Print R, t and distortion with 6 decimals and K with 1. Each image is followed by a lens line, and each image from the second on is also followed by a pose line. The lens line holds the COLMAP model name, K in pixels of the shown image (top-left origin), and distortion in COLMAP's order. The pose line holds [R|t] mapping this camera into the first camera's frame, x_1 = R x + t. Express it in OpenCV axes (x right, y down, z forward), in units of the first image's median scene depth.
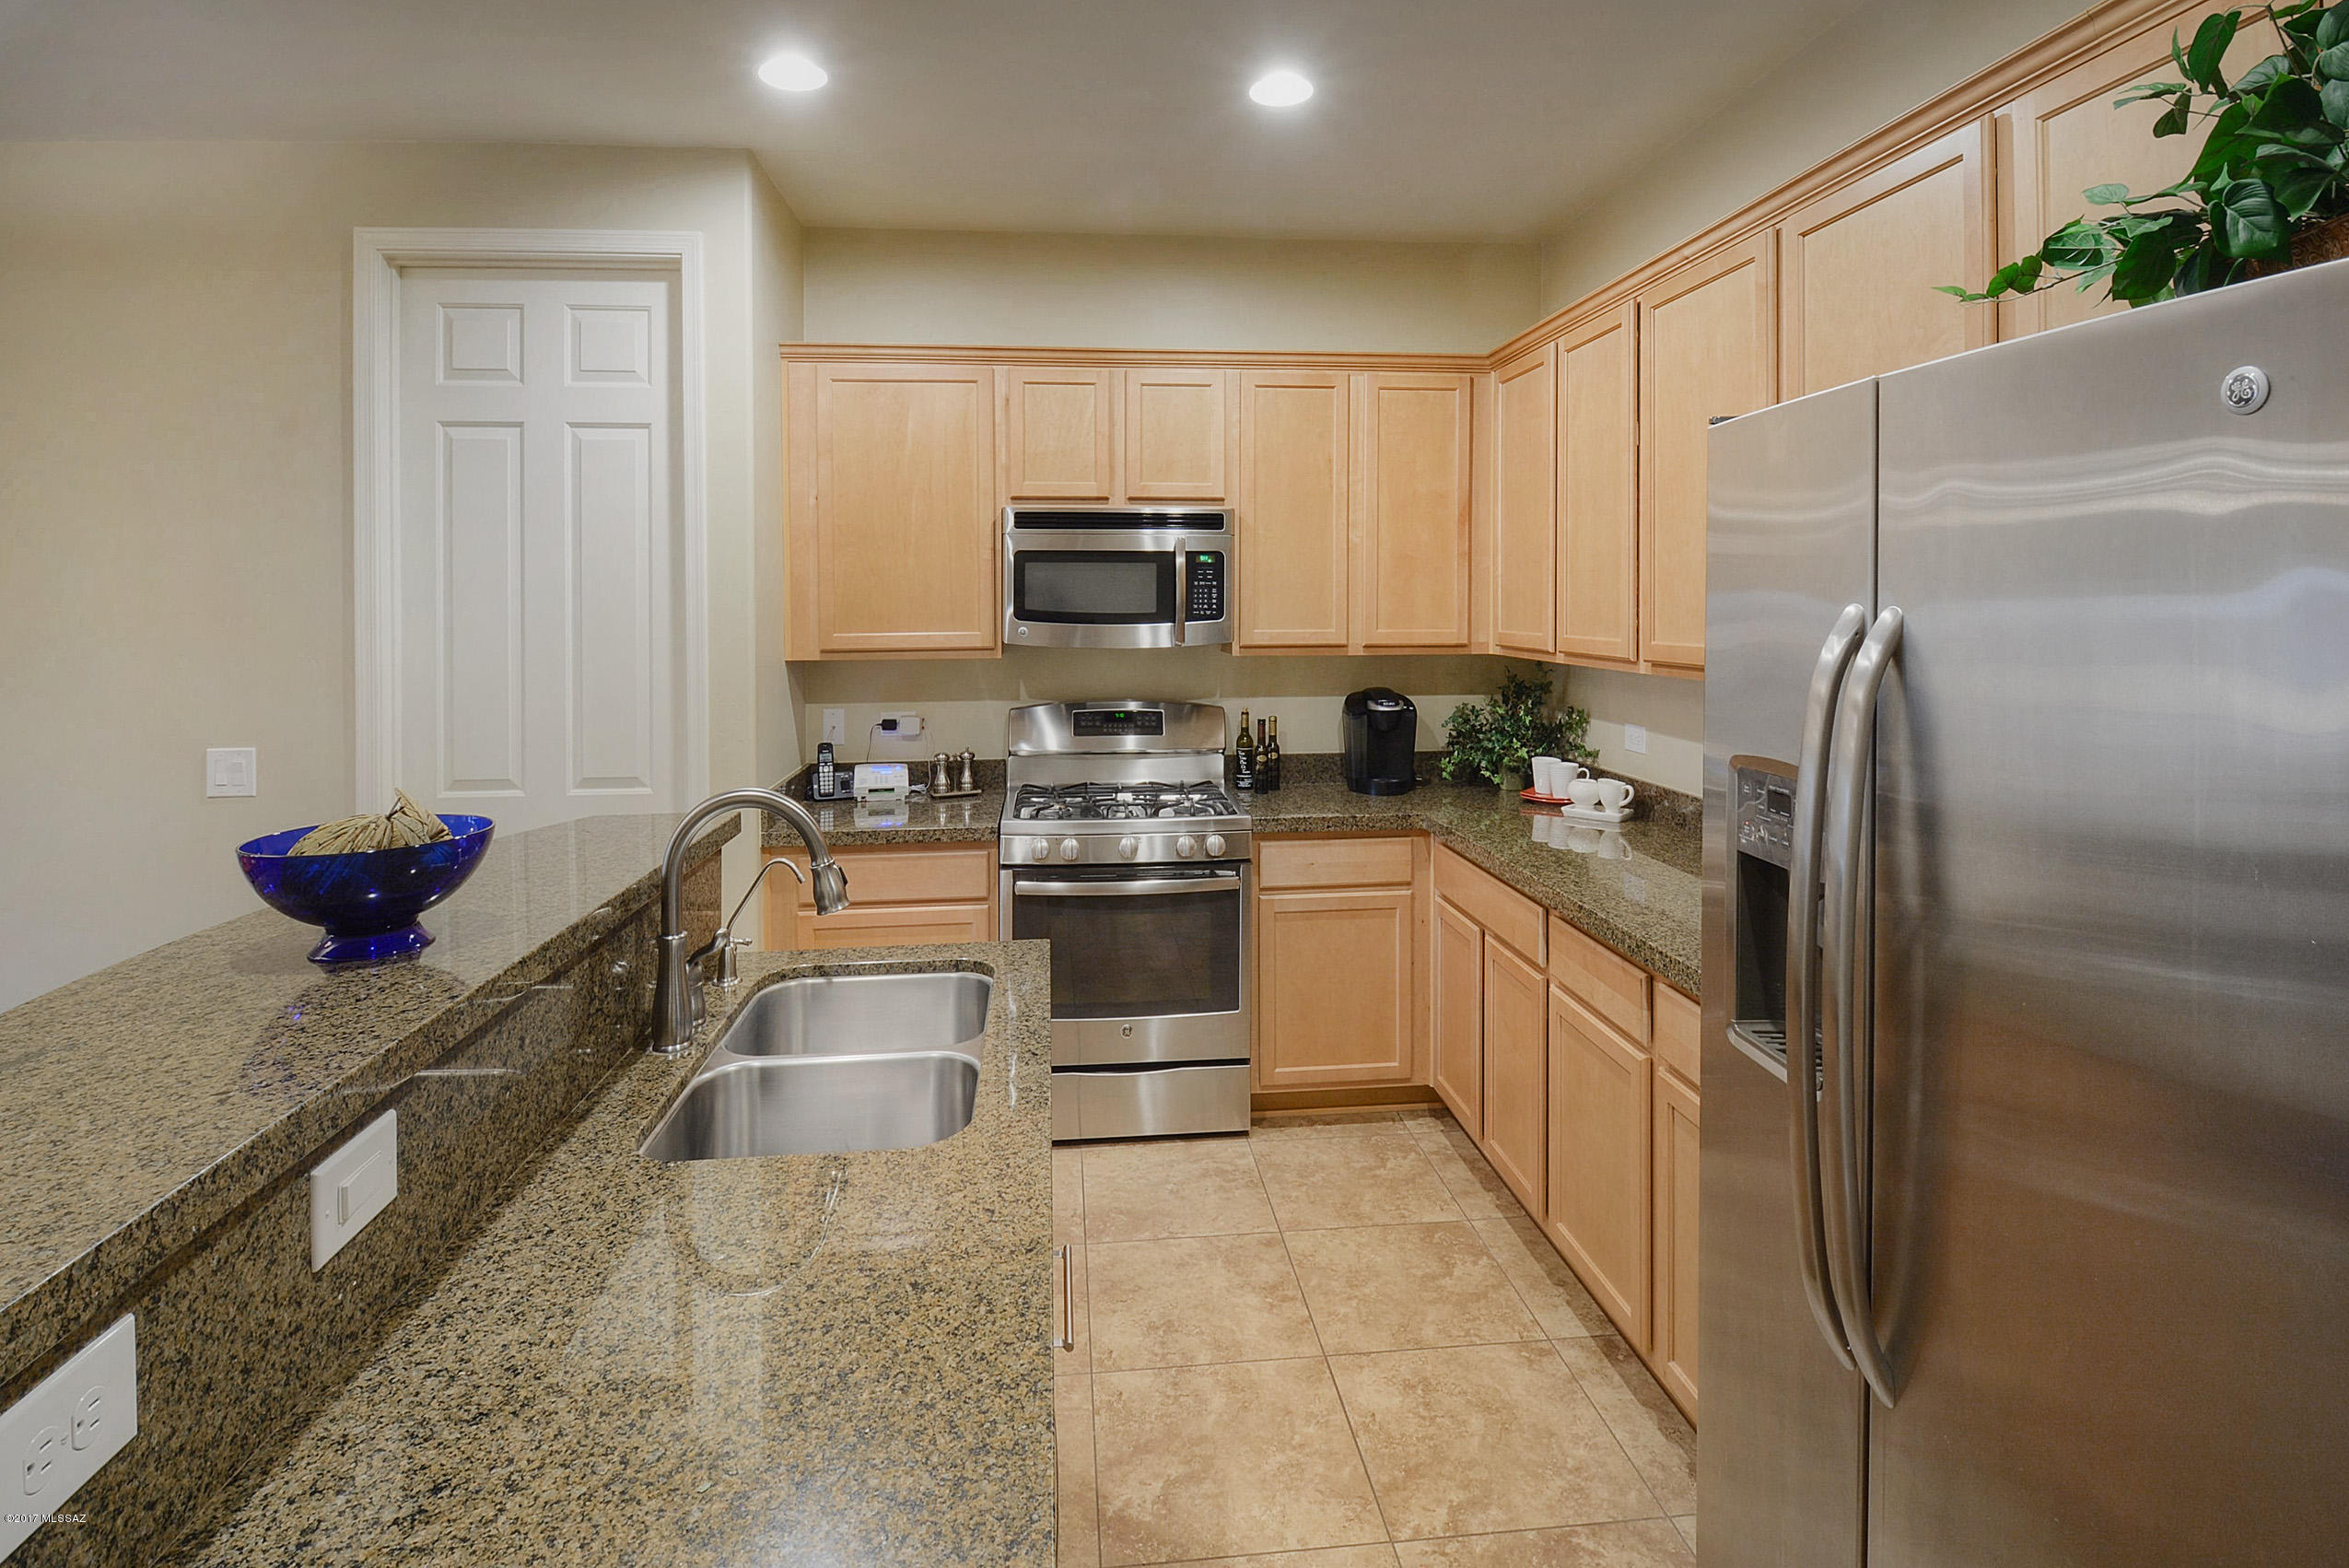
lens RADIAL K [[1190.8, 0, 1309.9], [0, 1190.8, 621.9], [0, 0, 1]] dist [0.026128, -0.009633]
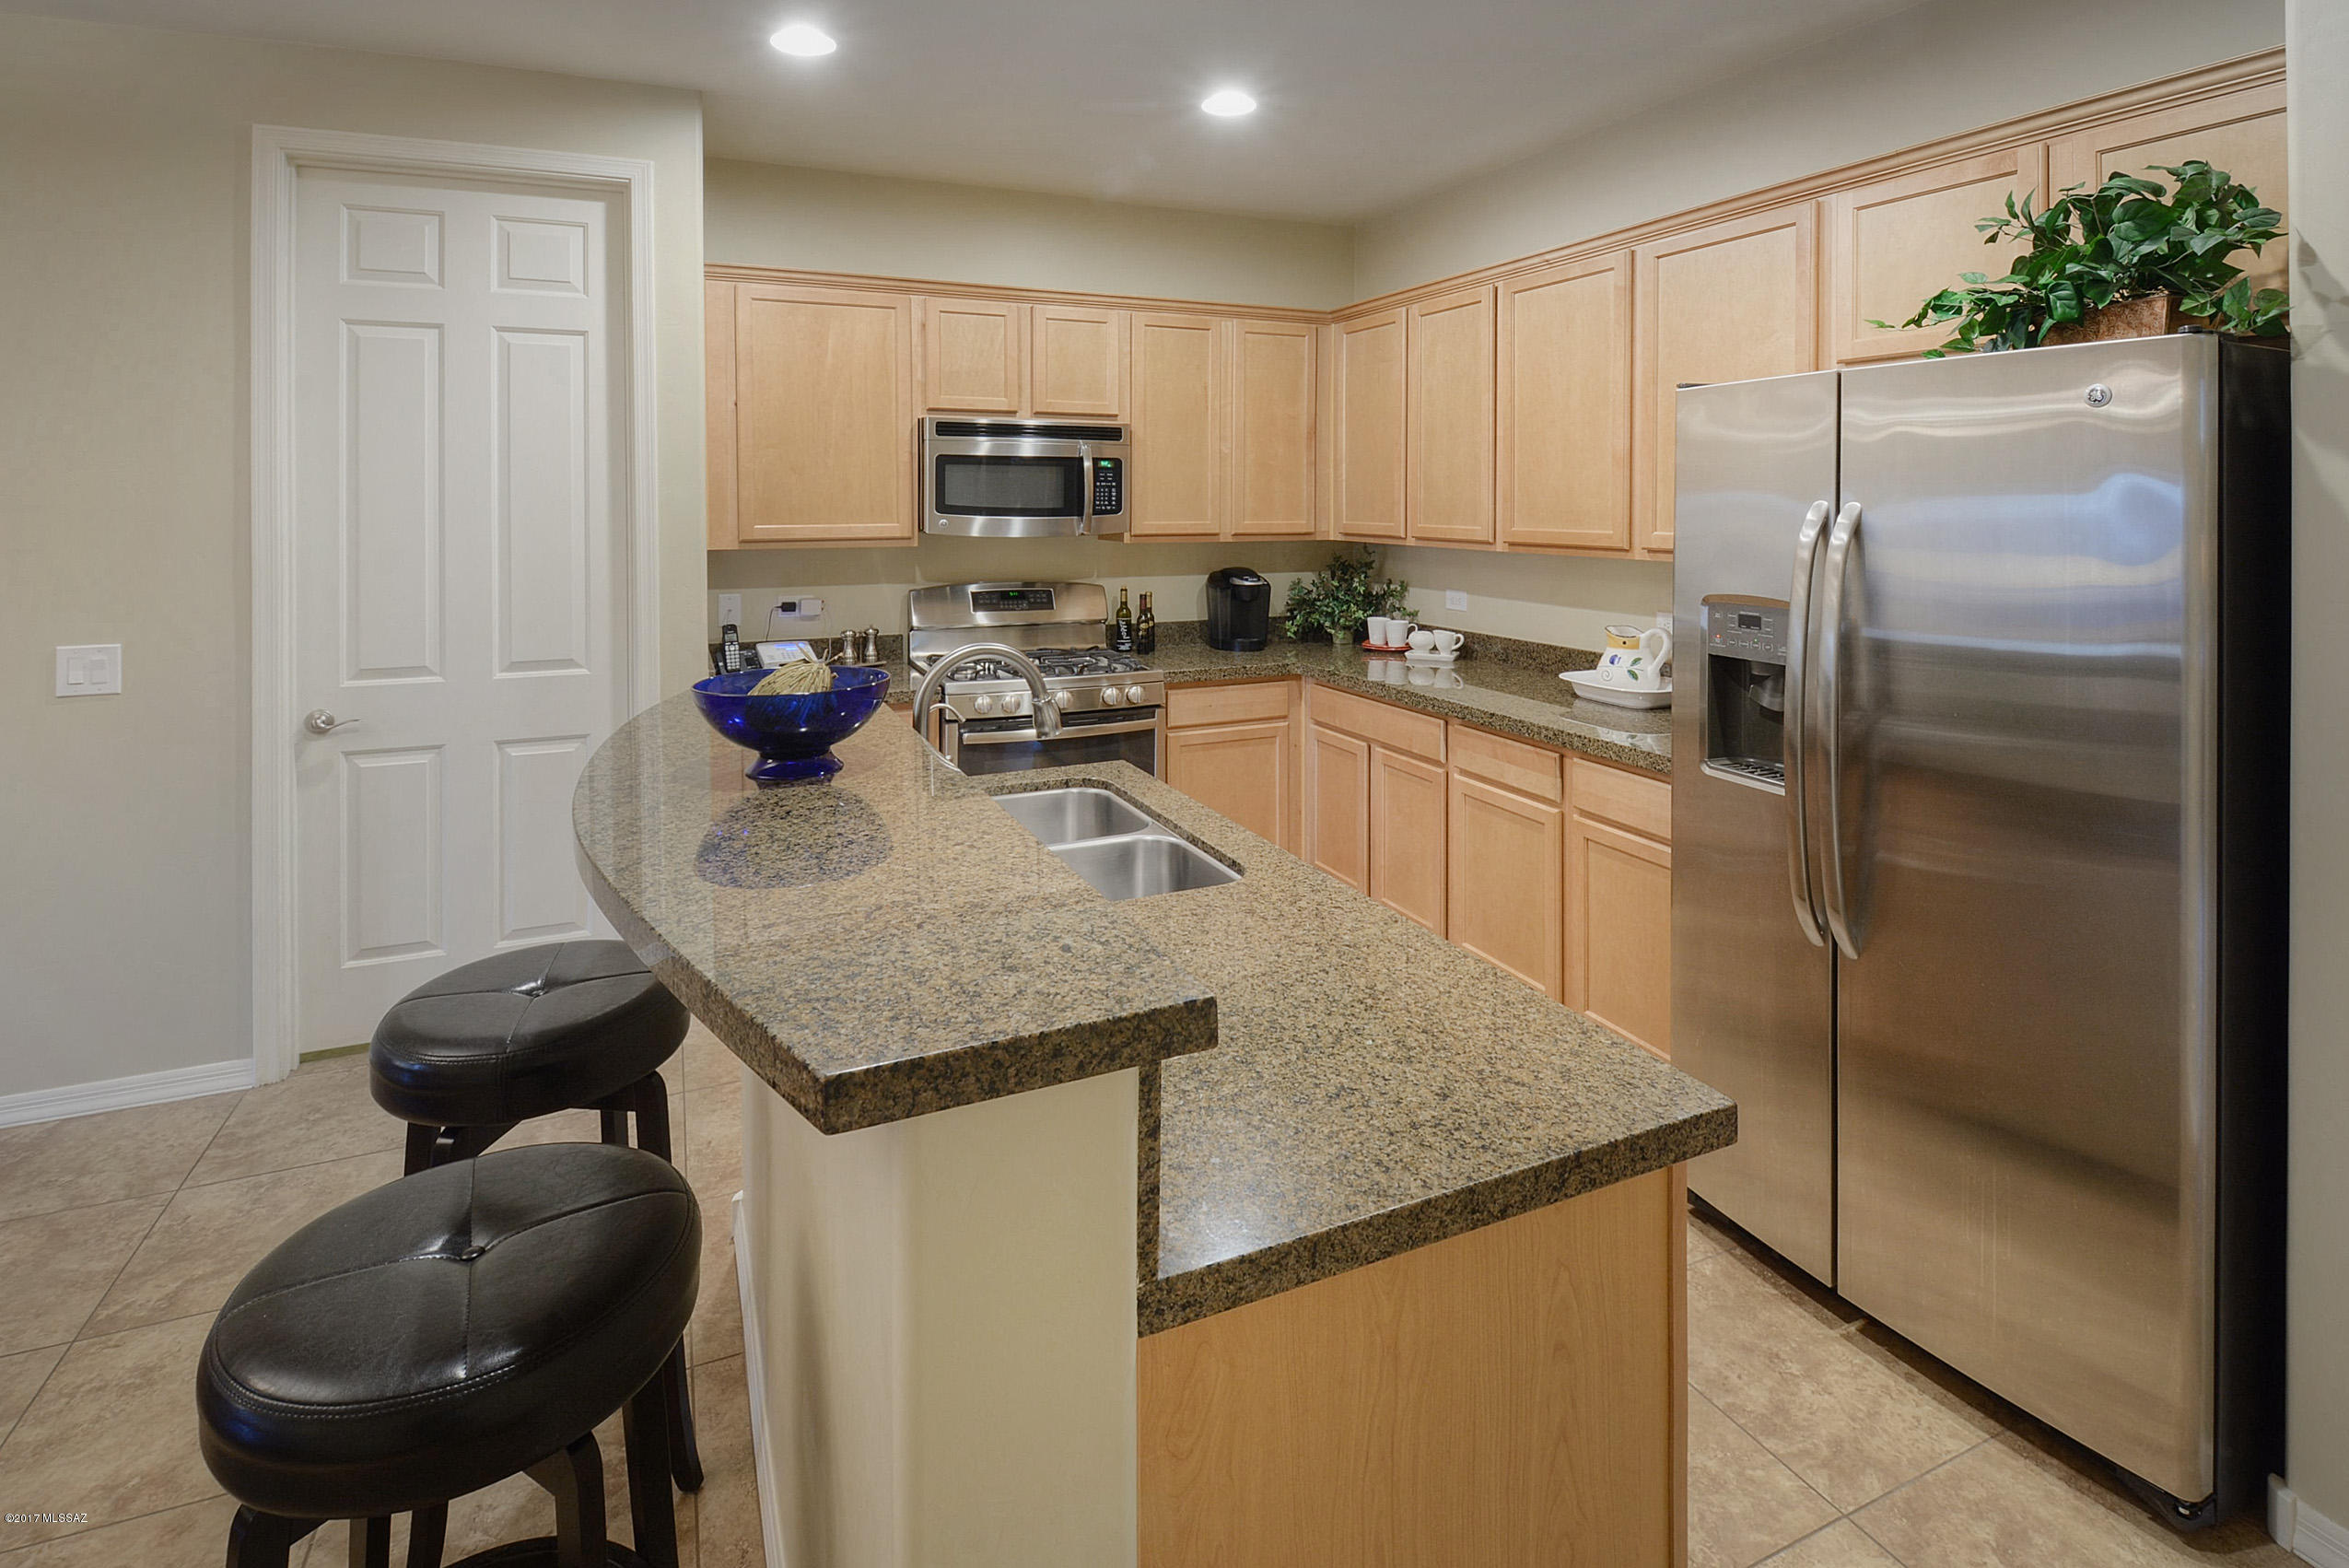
lens RADIAL K [[1190.8, 0, 1007.5], [0, 1190.8, 529.9], [0, 0, 1]] dist [0.026128, -0.009633]
pose [[0.959980, -0.002098, 0.280060, -0.538966], [-0.000236, 0.999966, 0.008299, 0.005089], [-0.280067, -0.008033, 0.959947, -0.151098]]
